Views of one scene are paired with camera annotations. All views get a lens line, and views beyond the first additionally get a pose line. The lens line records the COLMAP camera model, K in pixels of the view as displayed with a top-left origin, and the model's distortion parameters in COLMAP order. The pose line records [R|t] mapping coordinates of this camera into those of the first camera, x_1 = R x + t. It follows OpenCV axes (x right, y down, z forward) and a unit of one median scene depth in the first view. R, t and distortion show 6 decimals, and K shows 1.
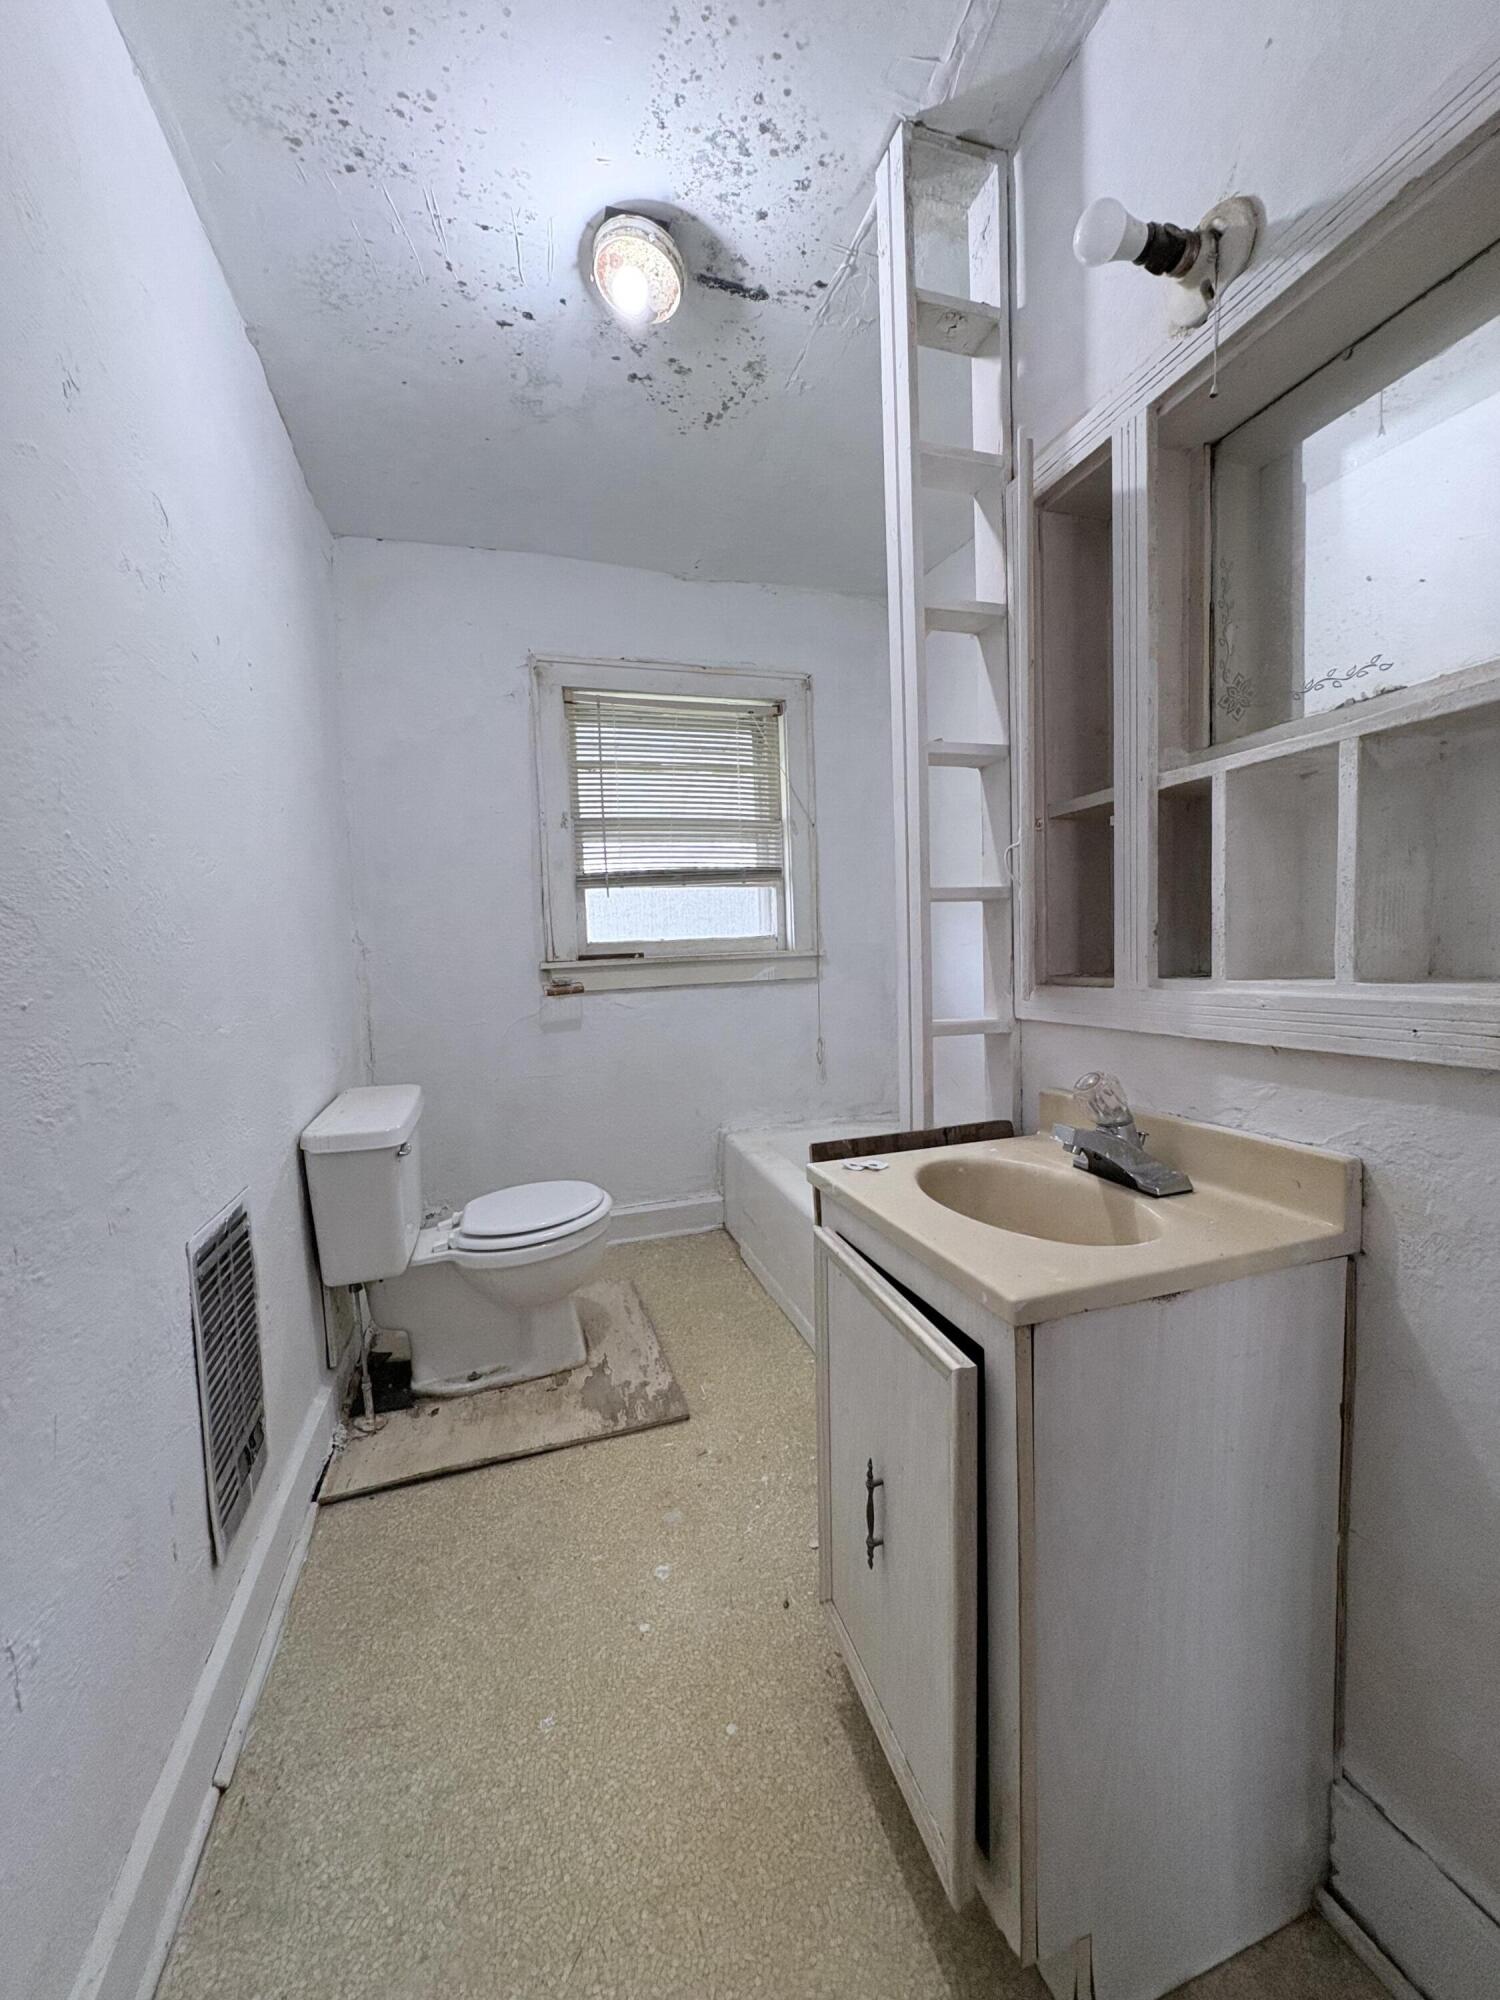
lens RADIAL K [[802.7, 0, 752.2], [0, 802.7, 999.6], [0, 0, 1]] dist [-0.001478, 0.000297]
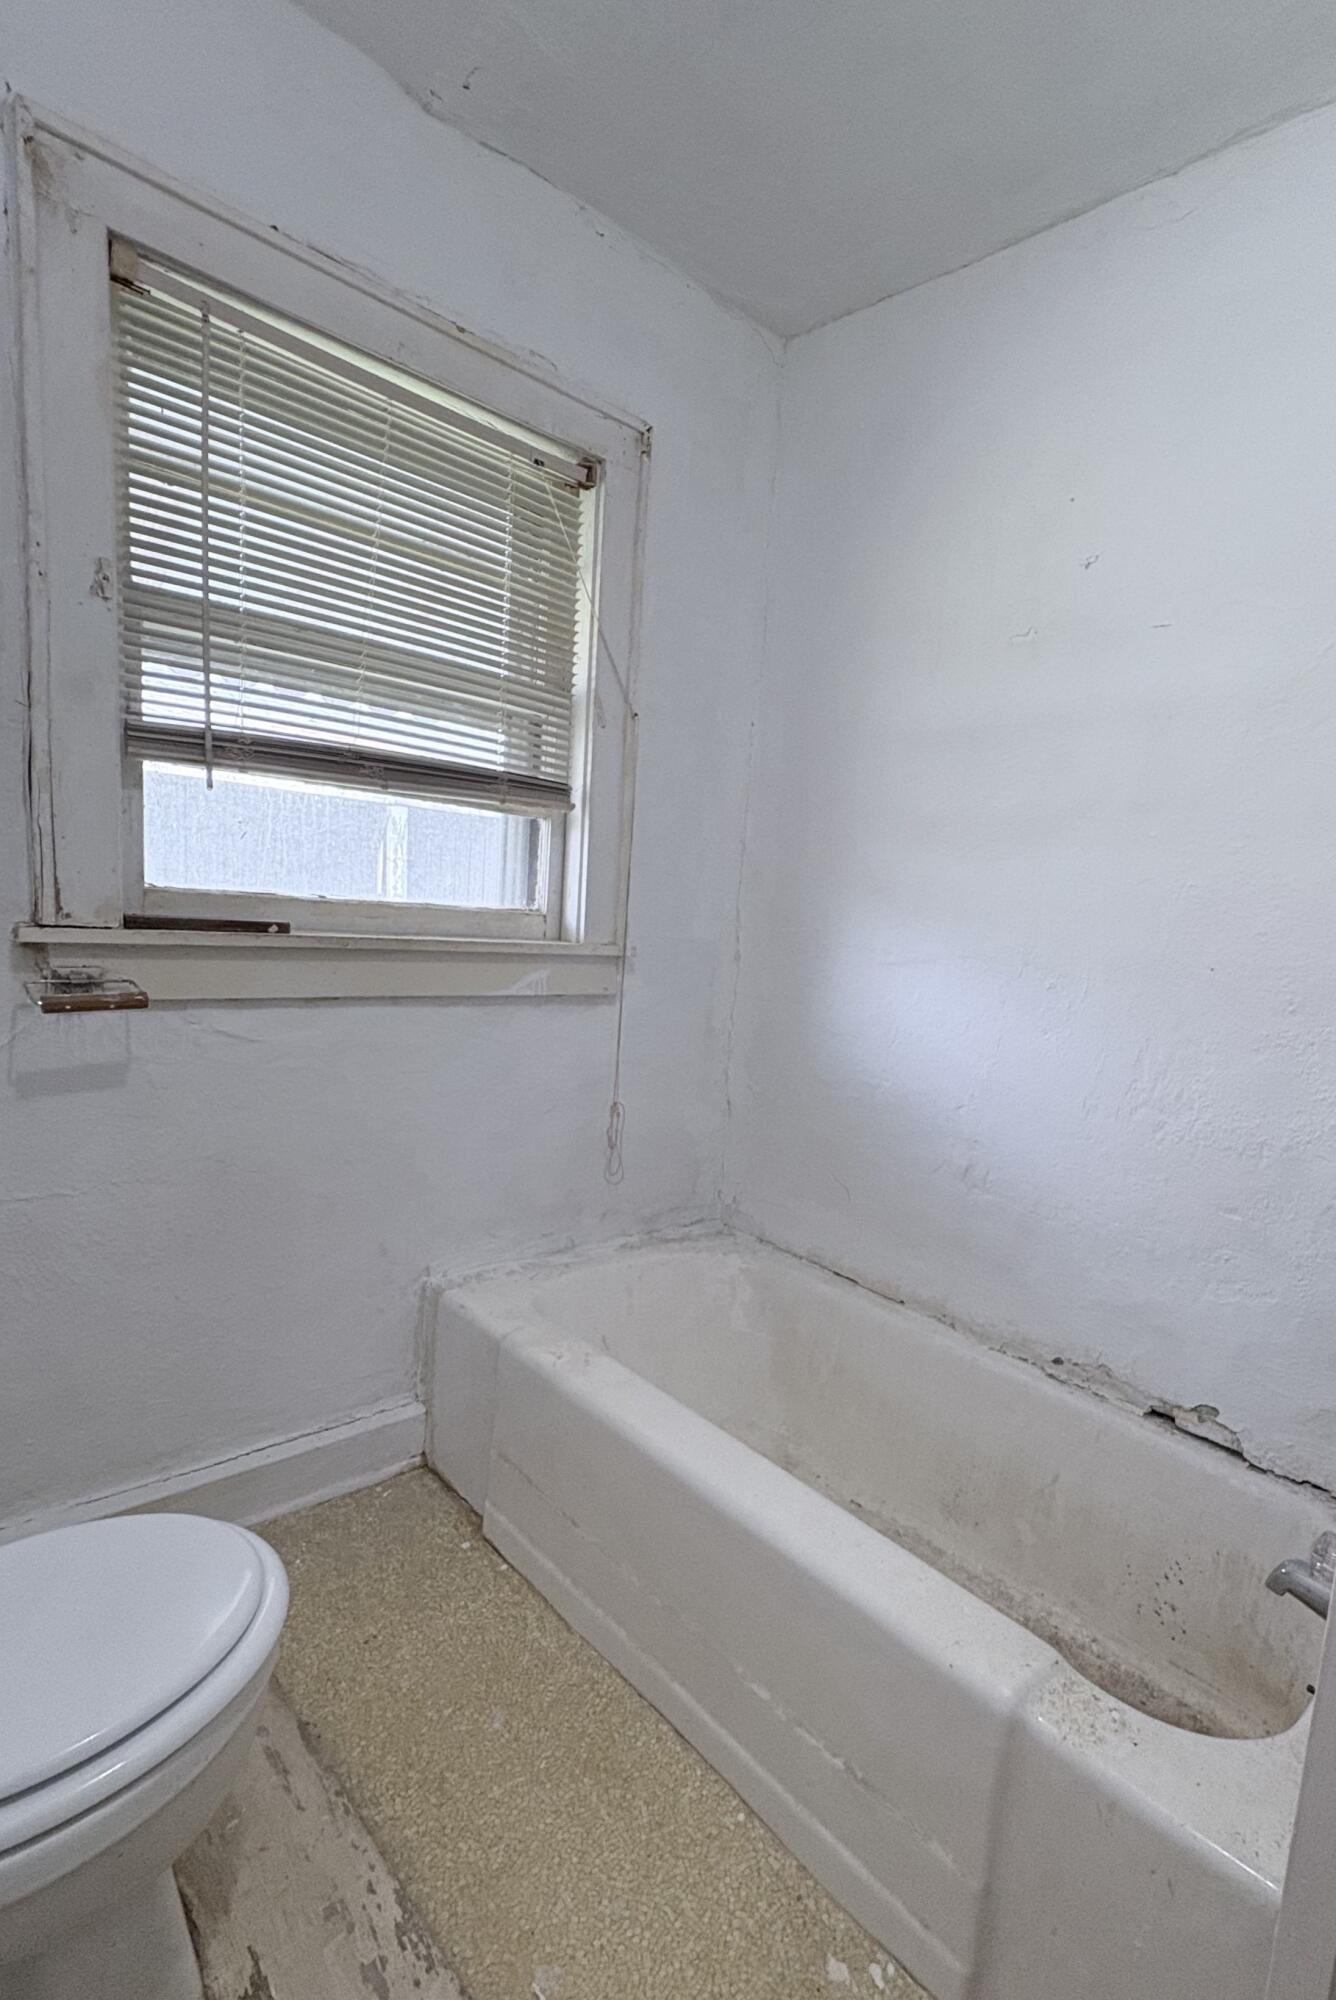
lens RADIAL K [[900.3, 0, 672.3], [0, 900.3, 1025.5], [0, 0, 1]] dist [-0.000514, 0.001000]
pose [[0.880255, 0.039509, 0.472854, -0.182344], [-0.077088, 0.995196, 0.060352, -0.047687], [-0.468197, -0.089577, 0.879072, 0.435162]]
